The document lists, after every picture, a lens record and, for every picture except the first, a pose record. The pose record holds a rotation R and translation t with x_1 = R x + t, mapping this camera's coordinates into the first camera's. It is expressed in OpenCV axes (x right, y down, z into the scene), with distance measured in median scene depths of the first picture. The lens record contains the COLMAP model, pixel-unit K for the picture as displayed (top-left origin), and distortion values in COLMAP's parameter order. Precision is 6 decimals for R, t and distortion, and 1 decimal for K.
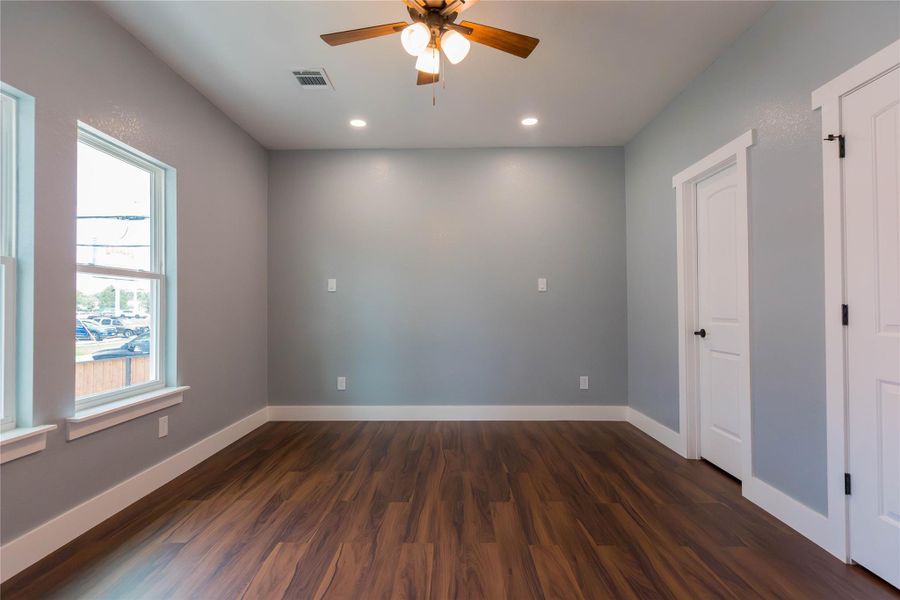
lens RADIAL K [[424.8, 0, 450.0], [0, 424.8, 300.0], [0, 0, 1]] dist [-0.005221, -0.000552]
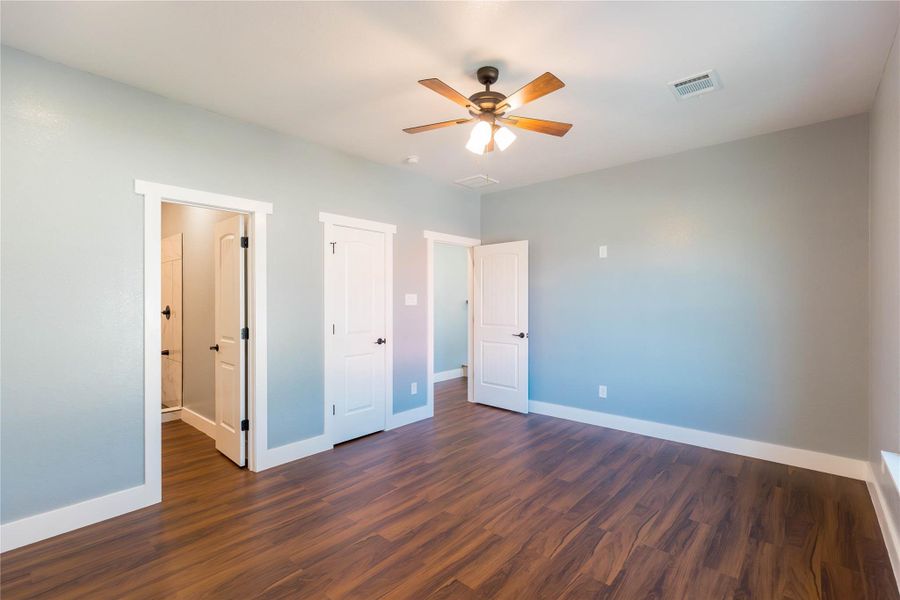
lens RADIAL K [[414.8, 0, 440.8], [0, 414.8, 301.0], [0, 0, 1]] dist [0.002307, 0.000180]
pose [[-0.746296, 0.005153, 0.665594, -0.640023], [-0.005874, 0.999880, -0.014327, -0.061095], [-0.665588, -0.014601, -0.746176, 1.683496]]
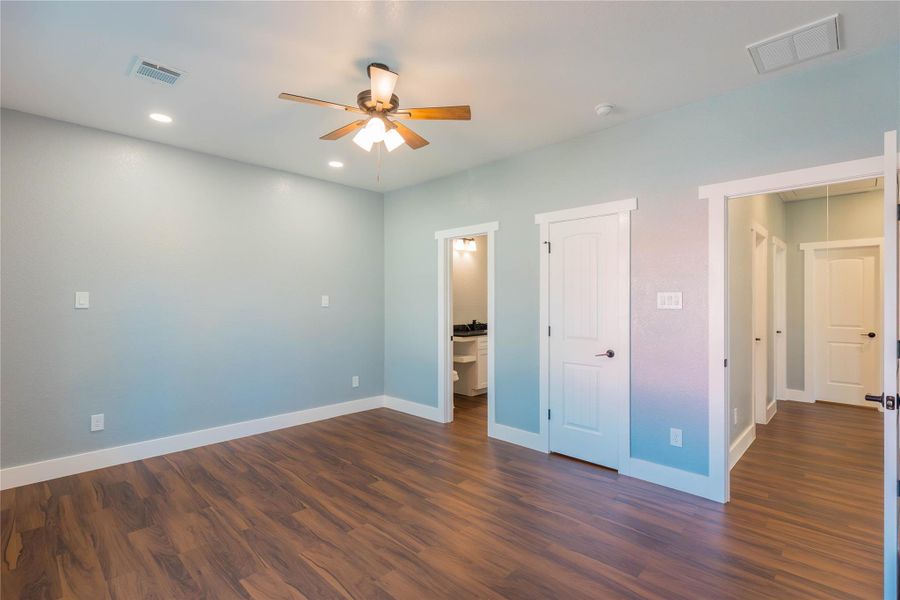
lens RADIAL K [[414.8, 0, 440.8], [0, 414.8, 301.0], [0, 0, 1]] dist [0.002307, 0.000180]
pose [[0.701270, 0.006874, 0.712862, -0.654983], [-0.016856, 0.999834, 0.006941, -0.088909], [-0.712696, -0.016883, 0.701270, -0.016290]]
